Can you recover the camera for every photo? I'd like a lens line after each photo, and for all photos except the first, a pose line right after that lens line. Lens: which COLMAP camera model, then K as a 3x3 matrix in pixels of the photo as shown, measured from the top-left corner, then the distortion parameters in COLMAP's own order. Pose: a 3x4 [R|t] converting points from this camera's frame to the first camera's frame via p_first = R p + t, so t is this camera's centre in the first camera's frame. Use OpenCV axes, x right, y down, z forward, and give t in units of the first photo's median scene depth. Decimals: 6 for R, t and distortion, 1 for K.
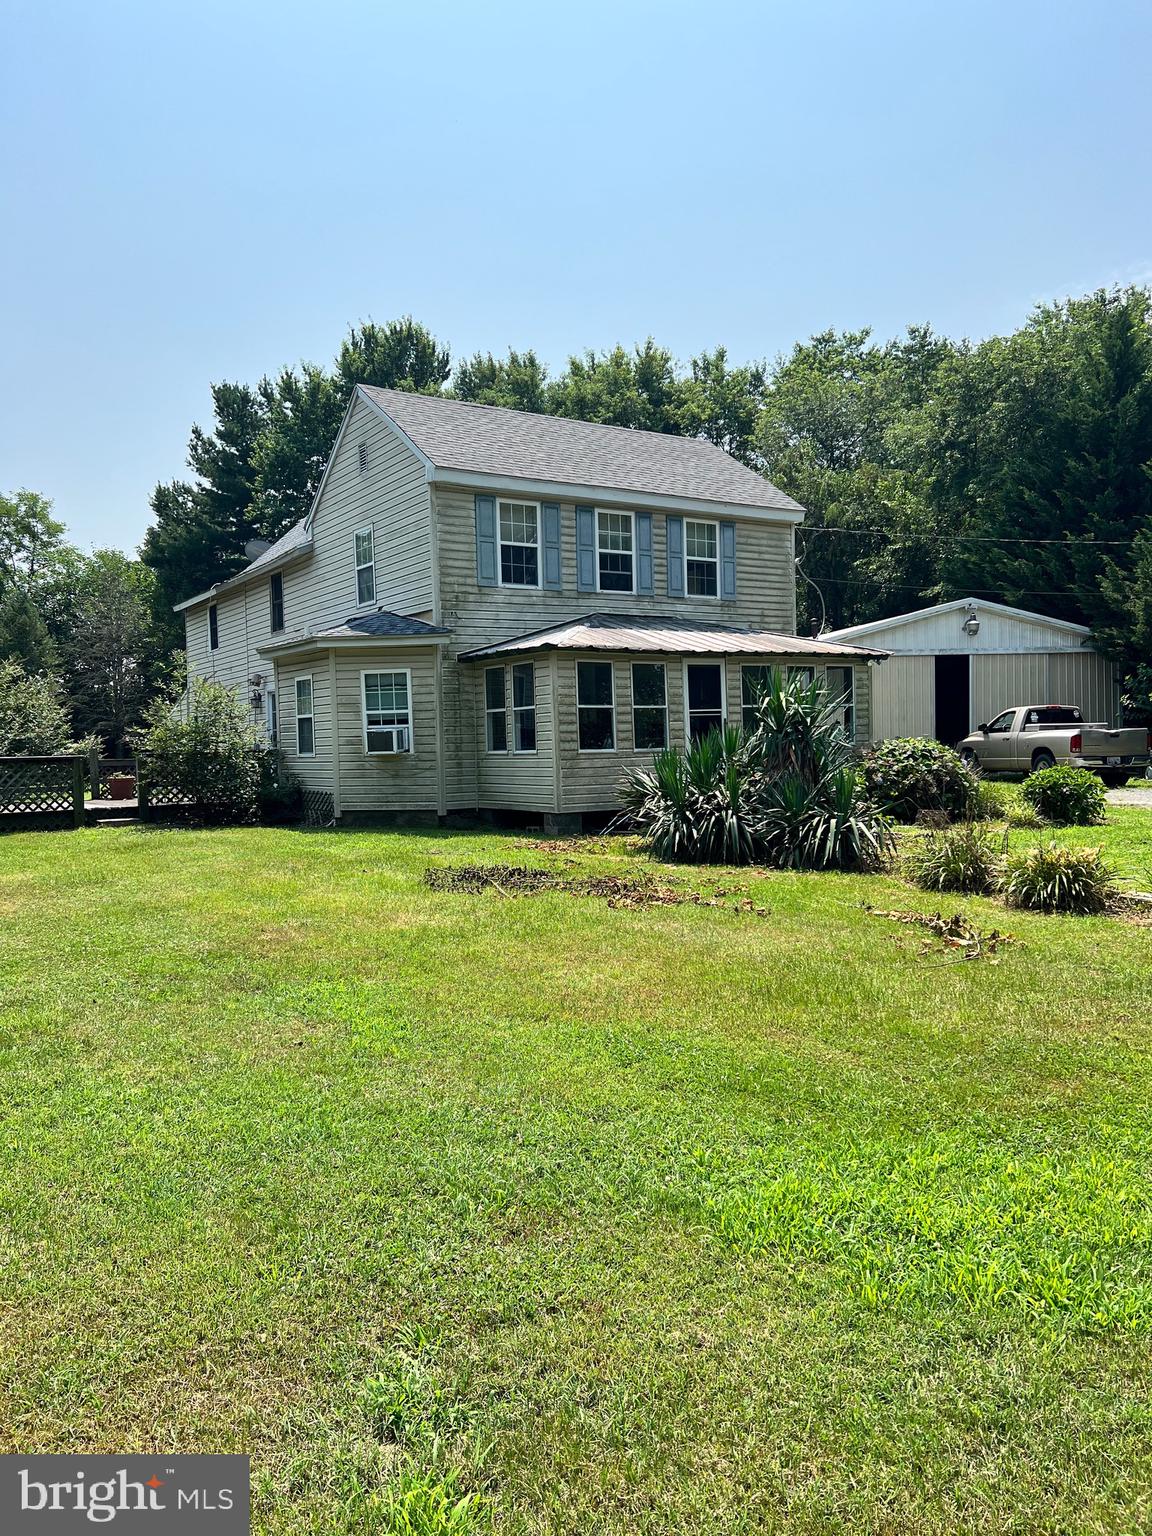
lens RADIAL K [[1149.6, 0, 545.9], [0, 1149.6, 812.3], [0, 0, 1]] dist [0.072581, -0.092600]
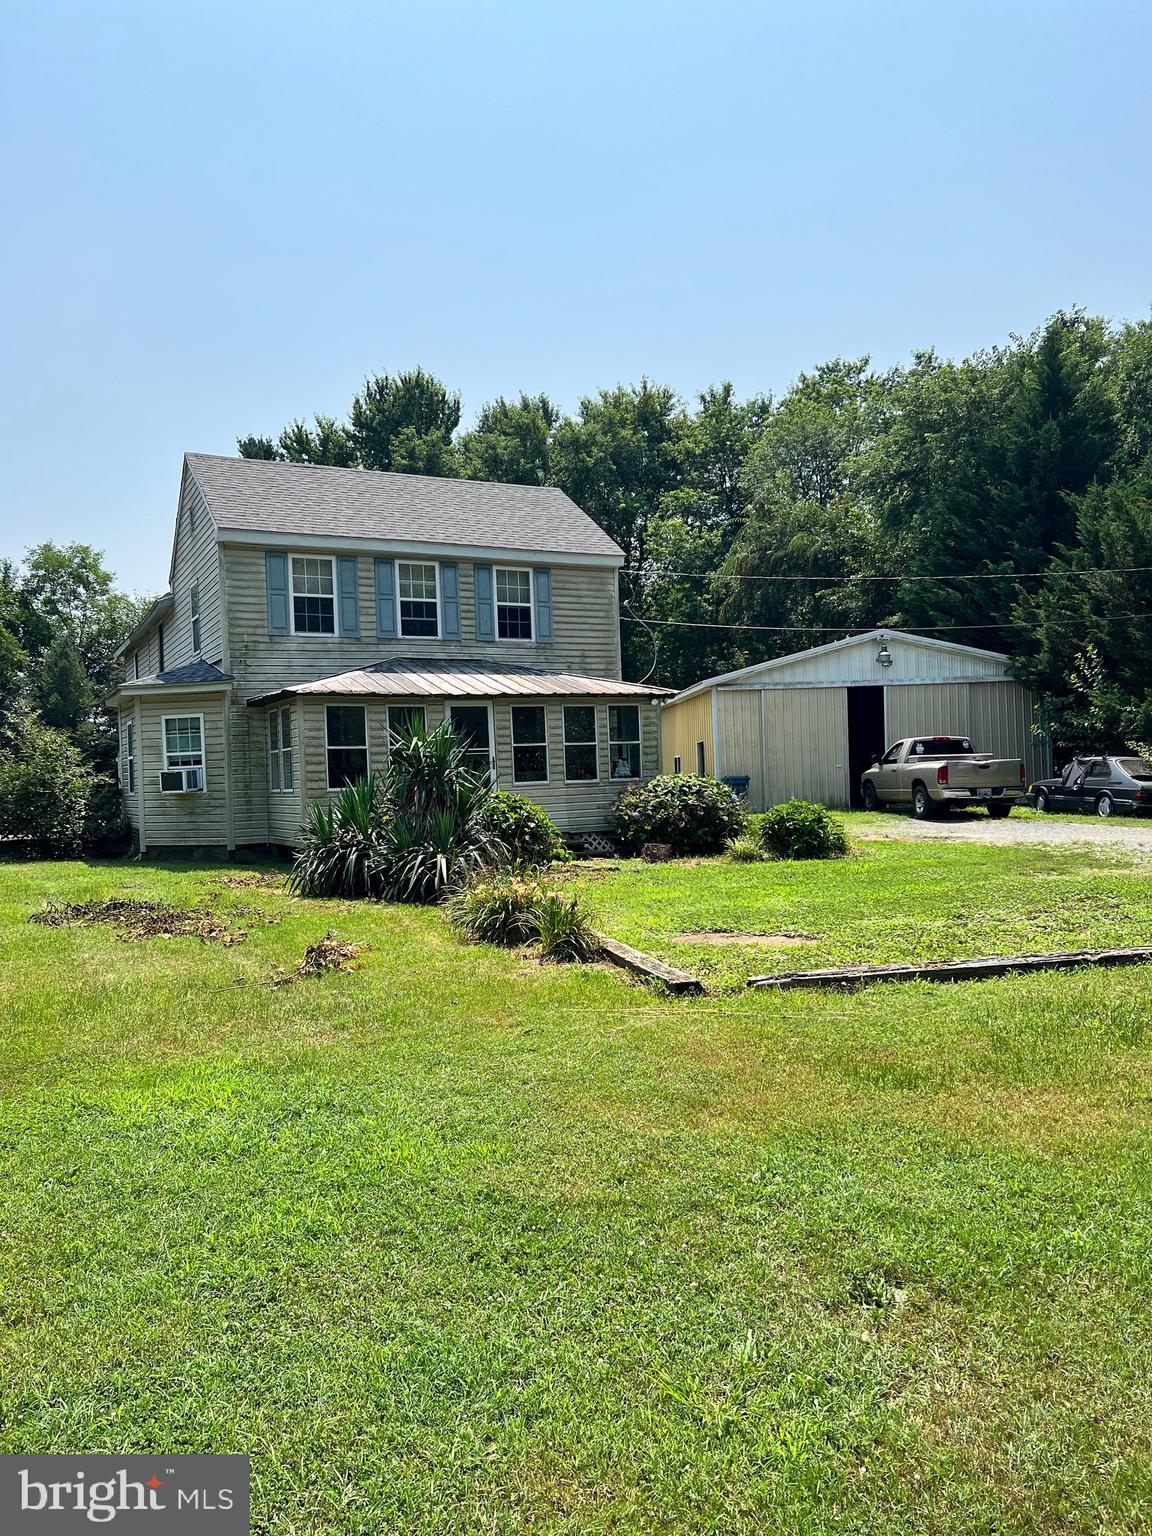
lens RADIAL K [[1149.6, 0, 548.0], [0, 1149.6, 814.3], [0, 0, 1]] dist [0.072581, -0.092600]
pose [[0.993895, -0.004793, -0.110227, 0.265852], [0.002337, 0.999746, -0.022408, -0.004620], [0.110306, 0.022014, 0.993654, -0.030729]]
